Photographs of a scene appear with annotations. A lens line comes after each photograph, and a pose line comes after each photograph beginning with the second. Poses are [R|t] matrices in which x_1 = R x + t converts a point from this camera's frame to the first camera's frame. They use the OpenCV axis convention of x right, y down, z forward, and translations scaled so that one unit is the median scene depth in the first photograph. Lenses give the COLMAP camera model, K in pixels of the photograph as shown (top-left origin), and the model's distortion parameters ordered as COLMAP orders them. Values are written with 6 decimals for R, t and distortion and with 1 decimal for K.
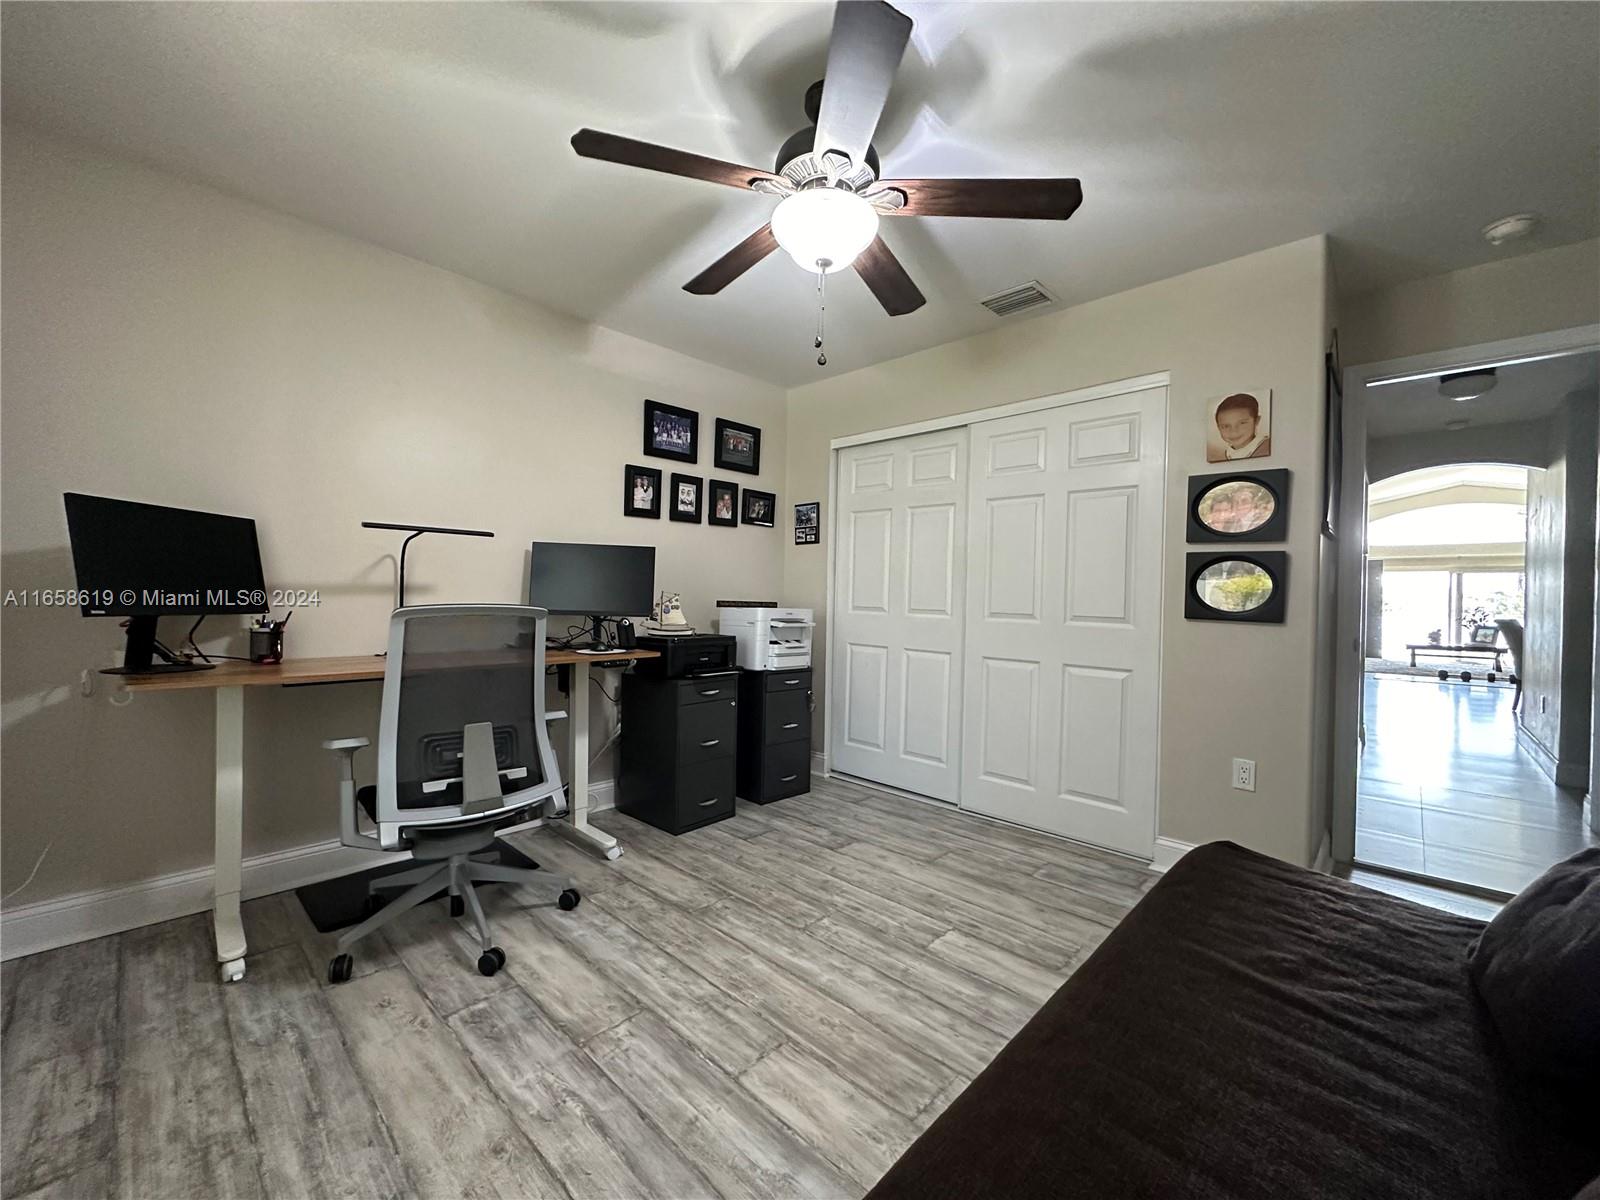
lens RADIAL K [[627.4, 0, 802.1], [0, 627.4, 600.2], [0, 0, 1]] dist [-0.000018, -0.000397]
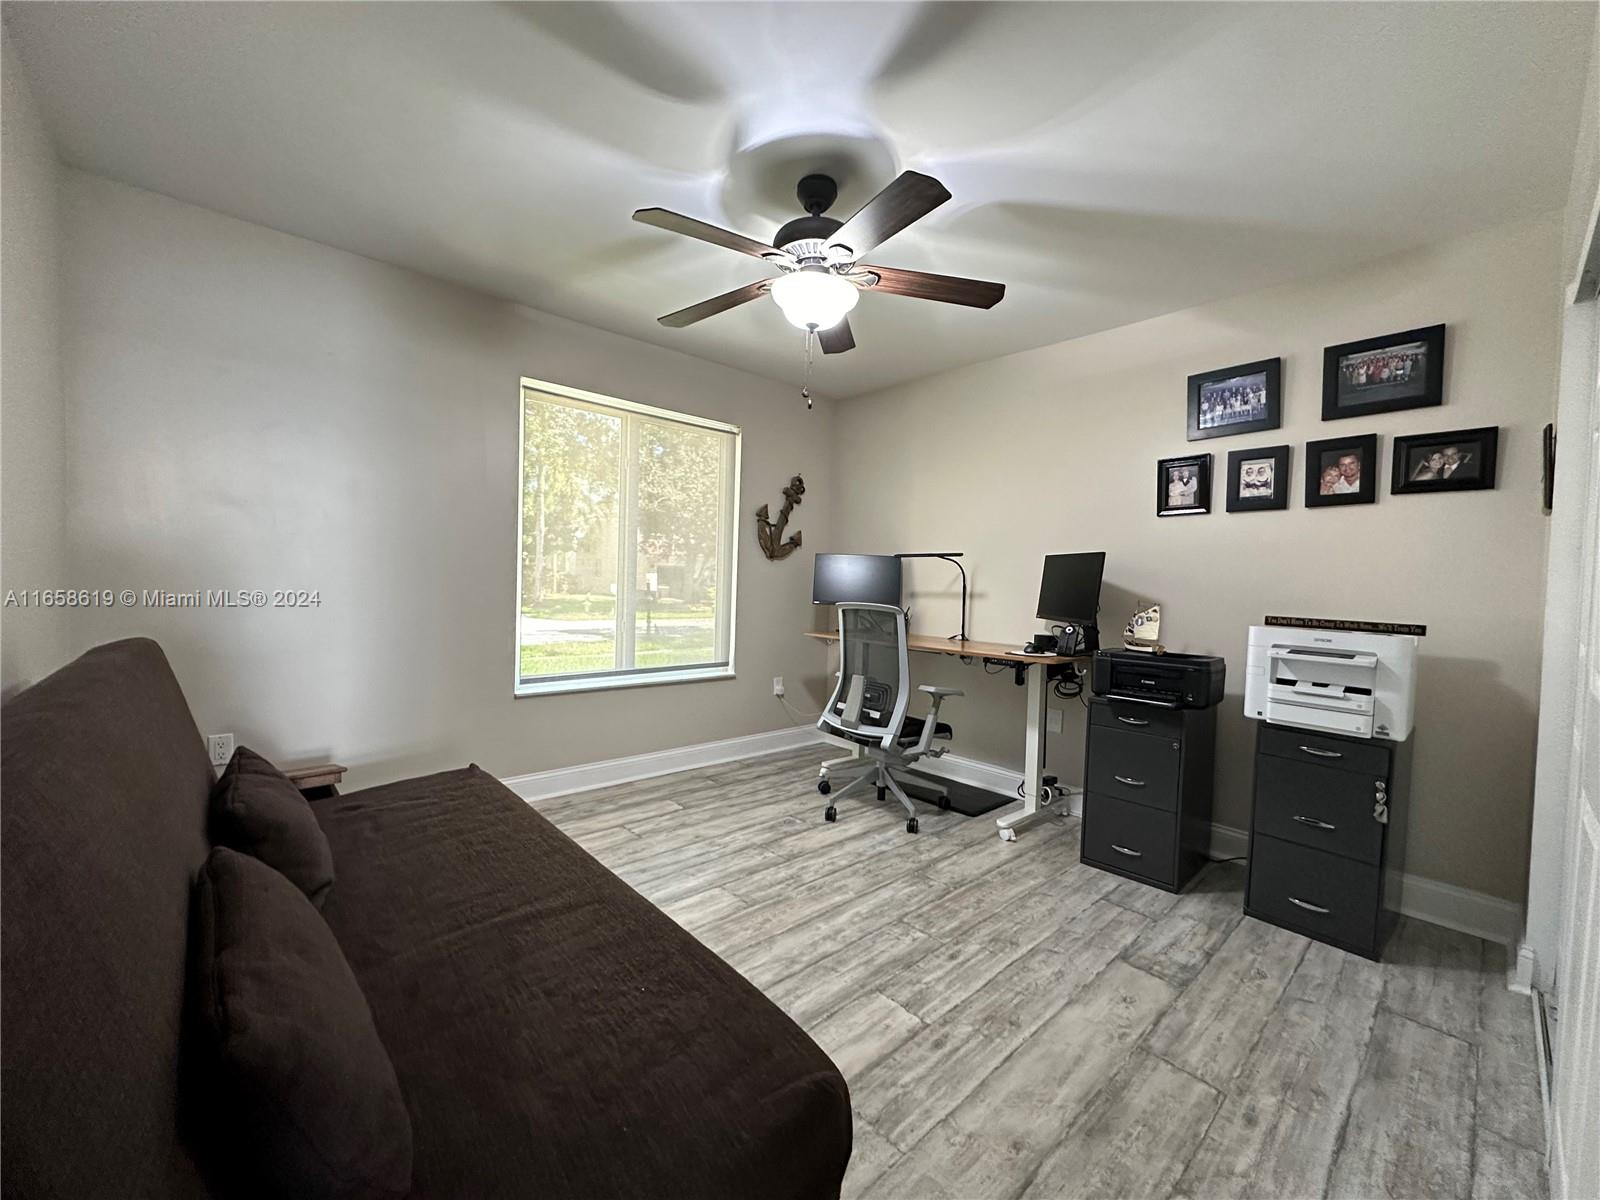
lens RADIAL K [[627.4, 0, 802.1], [0, 627.4, 600.2], [0, 0, 1]] dist [-0.000018, -0.000397]
pose [[-0.058109, 0.009646, -0.998264, 0.857065], [-0.036067, 0.999280, 0.011755, -0.009558], [0.997659, 0.036688, -0.057719, 0.723042]]
